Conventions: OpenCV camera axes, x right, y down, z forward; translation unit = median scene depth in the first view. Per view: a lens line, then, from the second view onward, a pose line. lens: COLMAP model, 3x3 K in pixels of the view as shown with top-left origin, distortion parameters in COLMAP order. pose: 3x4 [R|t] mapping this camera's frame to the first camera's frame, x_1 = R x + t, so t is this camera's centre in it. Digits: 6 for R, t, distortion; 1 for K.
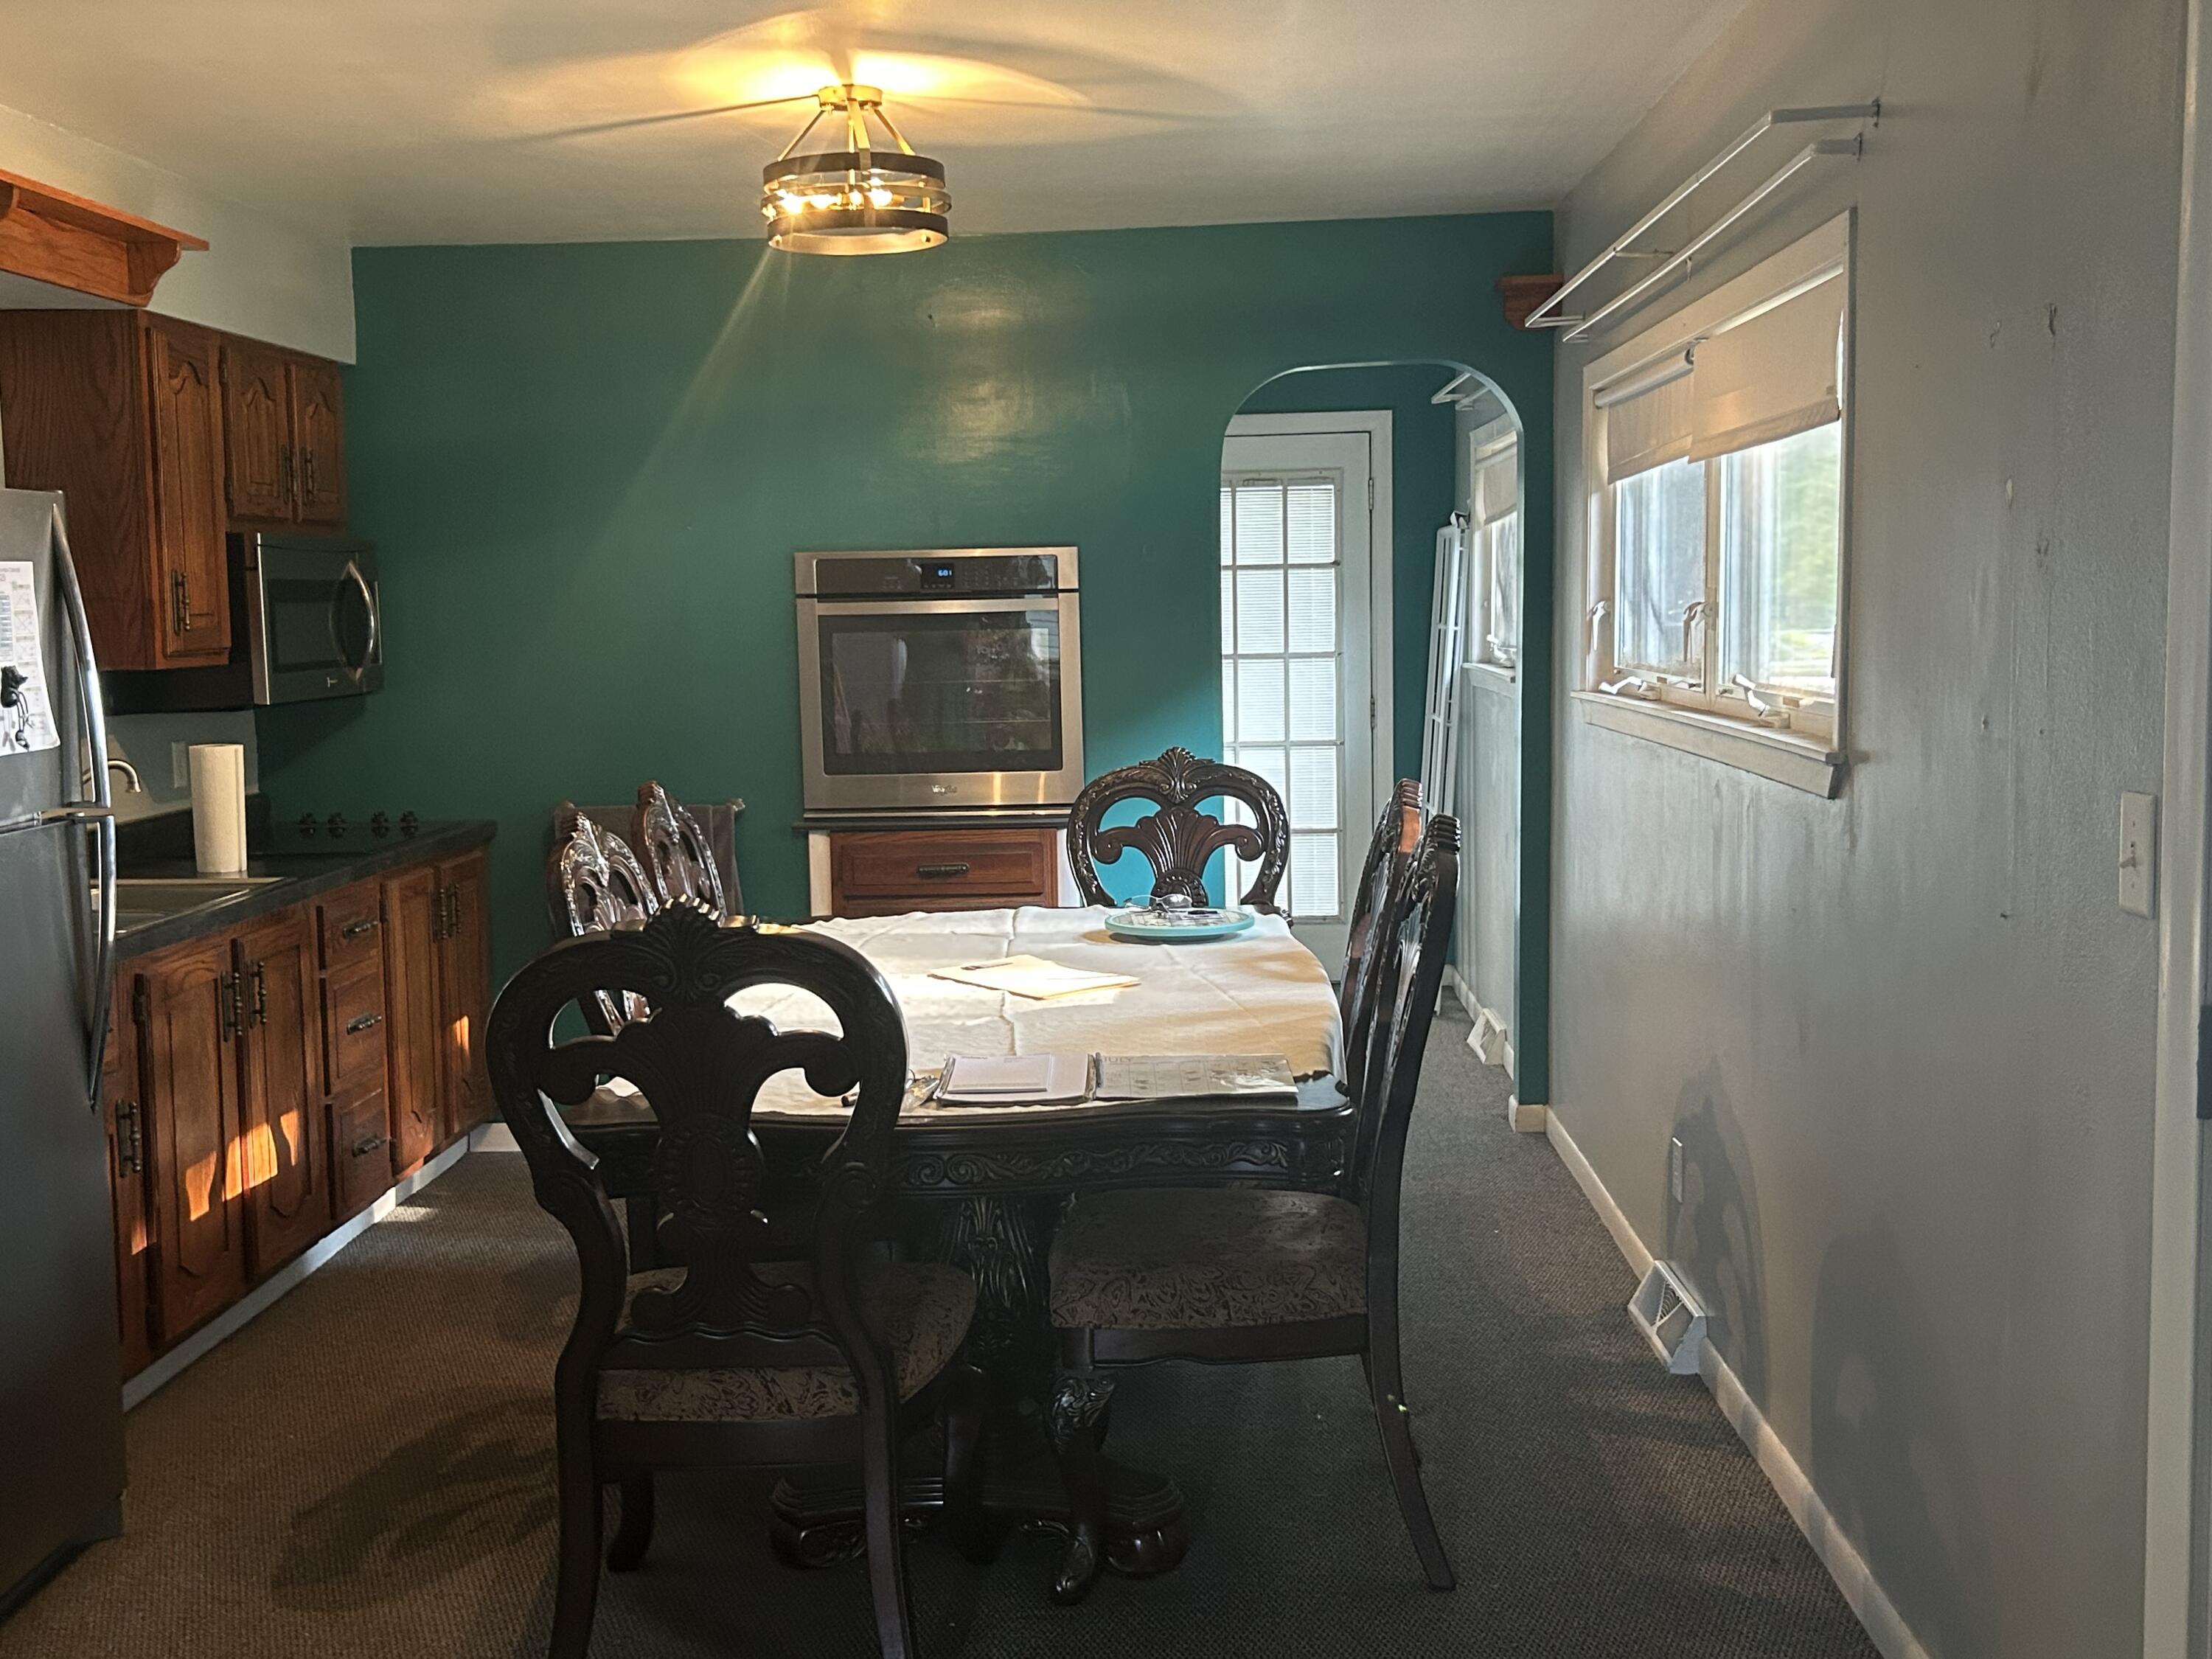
lens RADIAL K [[2294.4, 0, 1106.0], [0, 2294.4, 829.5], [0, 0, 1]] dist [0.130946, -0.260061]
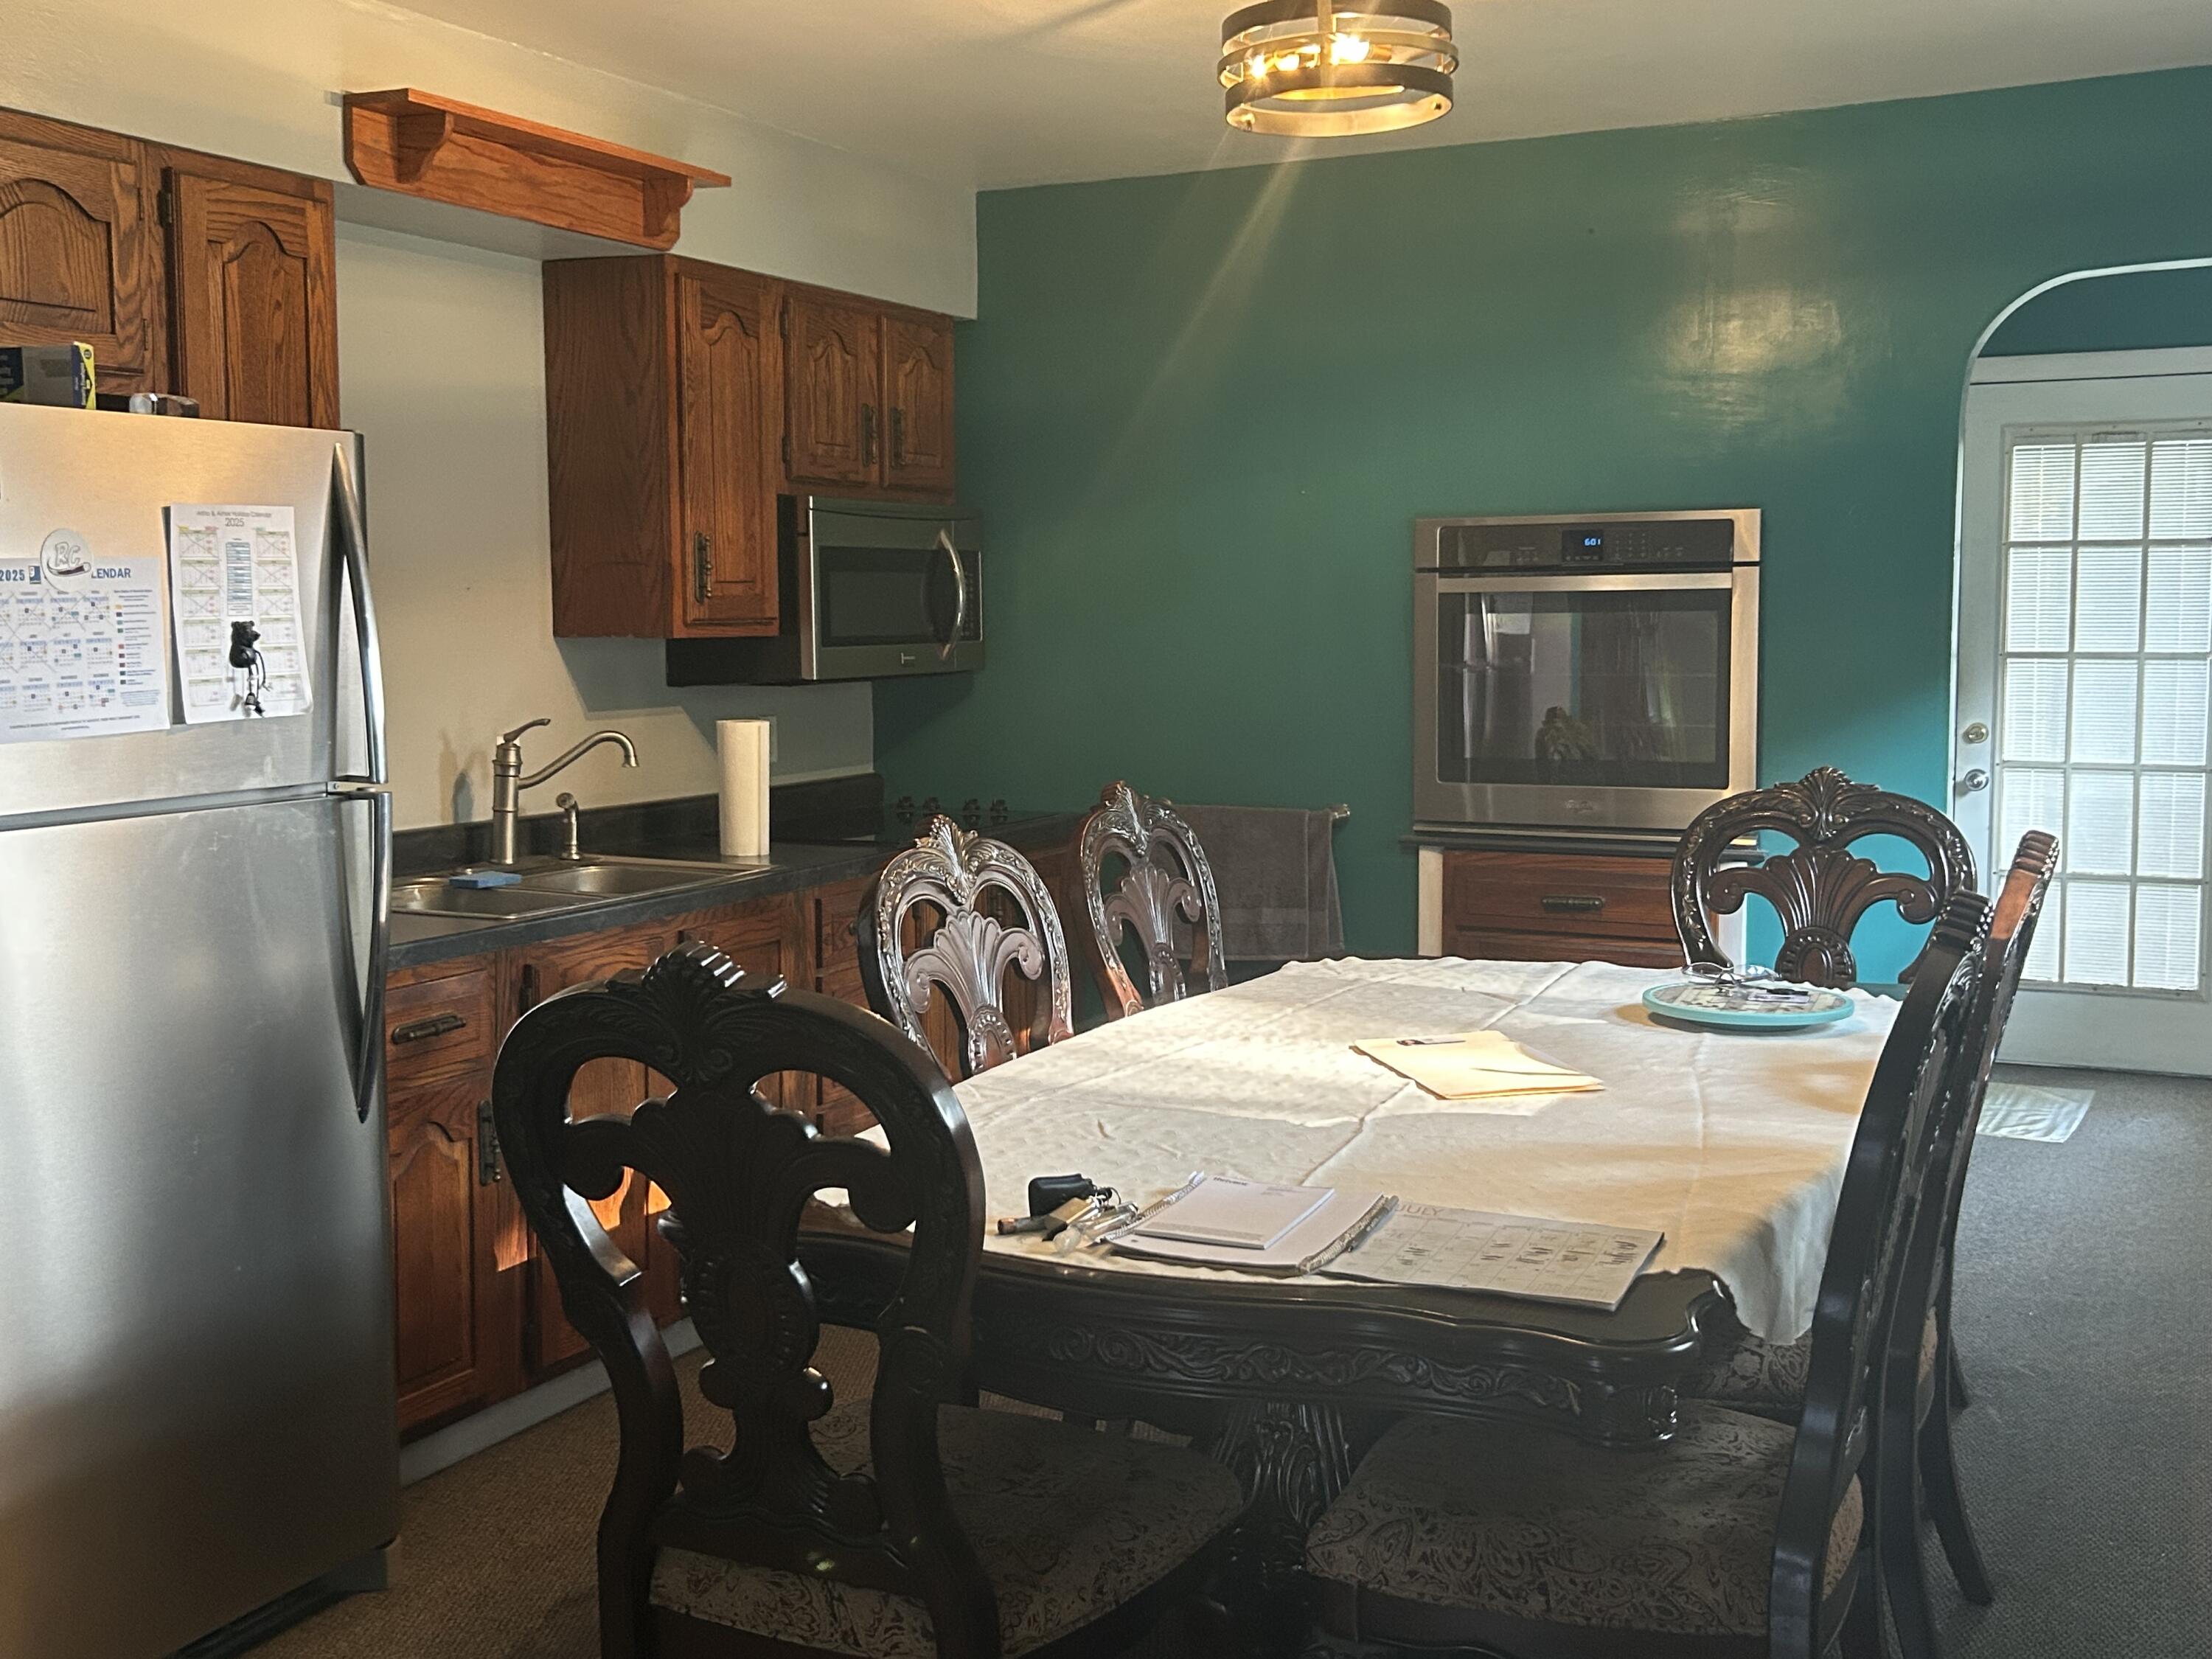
lens RADIAL K [[2297.6, 0, 1106.0], [0, 2297.6, 829.5], [0, 0, 1]] dist [0.144291, -0.430973]
pose [[0.911884, 0.055768, -0.406642, 0.145094], [-0.054504, 0.998405, 0.014700, -0.015440], [0.406813, 0.008759, 0.913469, 0.228518]]
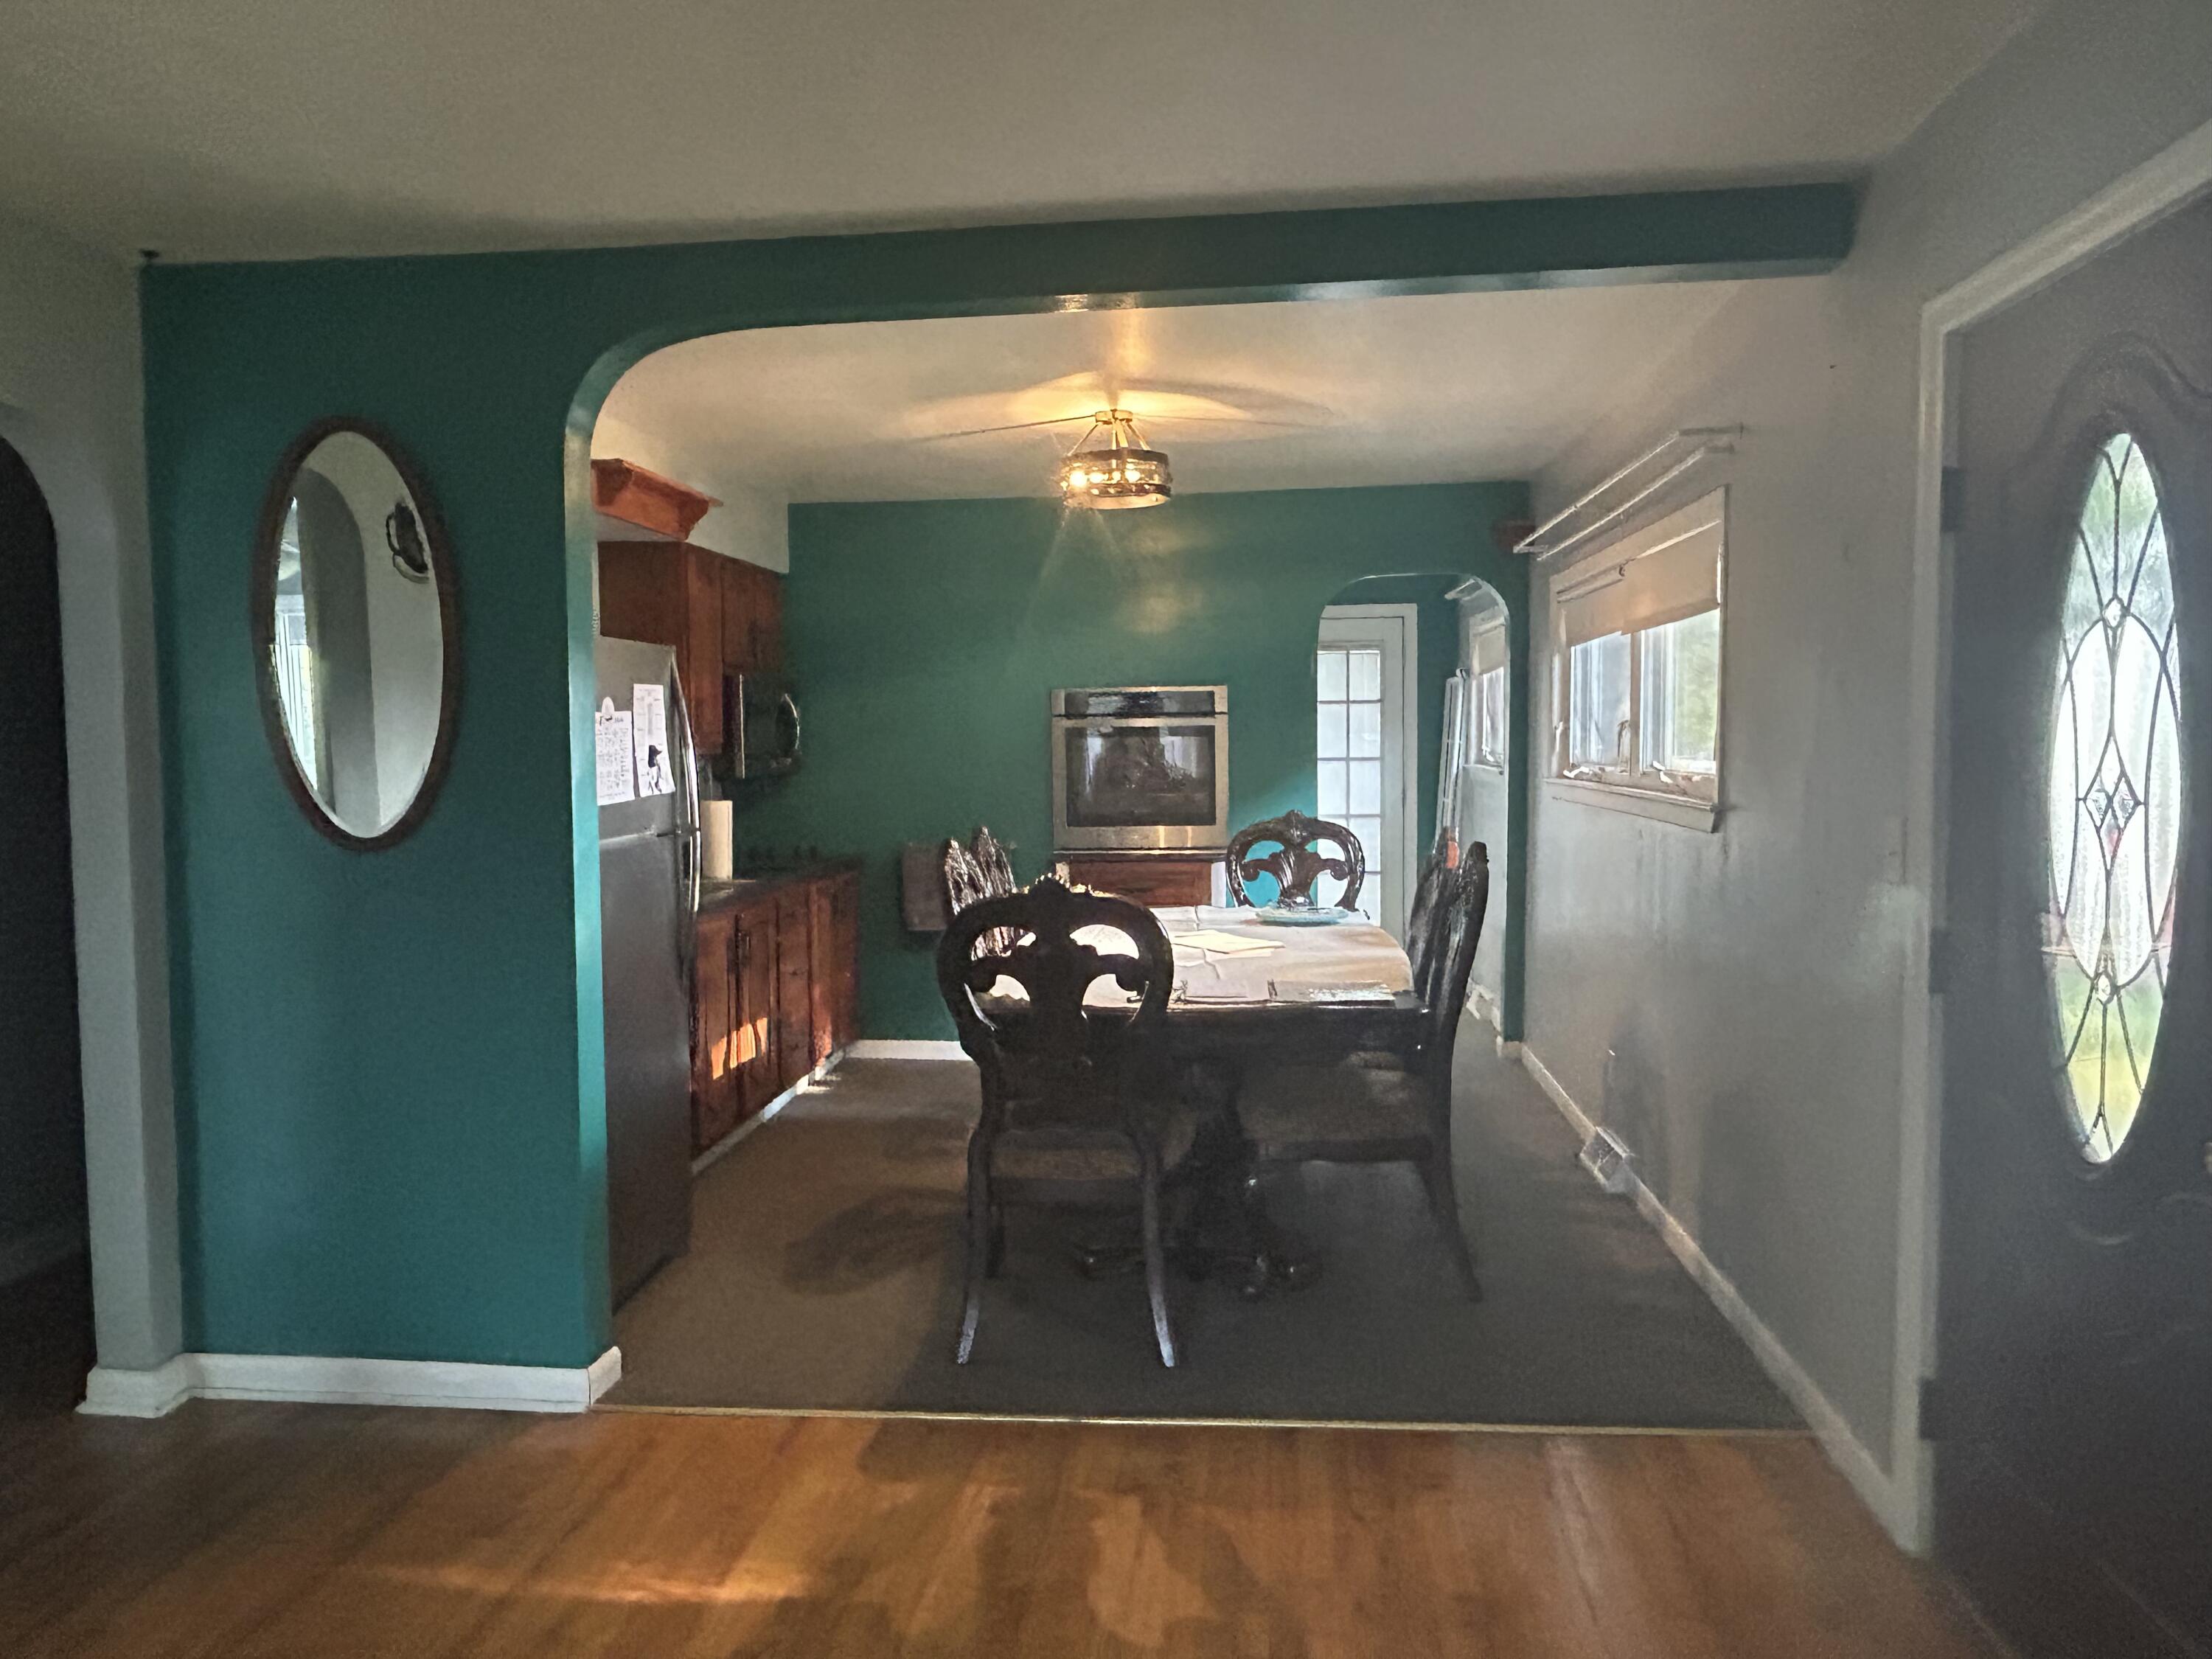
lens RADIAL K [[1565.8, 0, 1108.0], [0, 1565.8, 835.1], [0, 0, 1]] dist [0.029182, 0.000360]
pose [[0.998472, 0.012687, -0.053789, -0.045577], [-0.014472, 0.999353, -0.032916, 0.023022], [0.053337, 0.033644, 0.998010, -0.115016]]
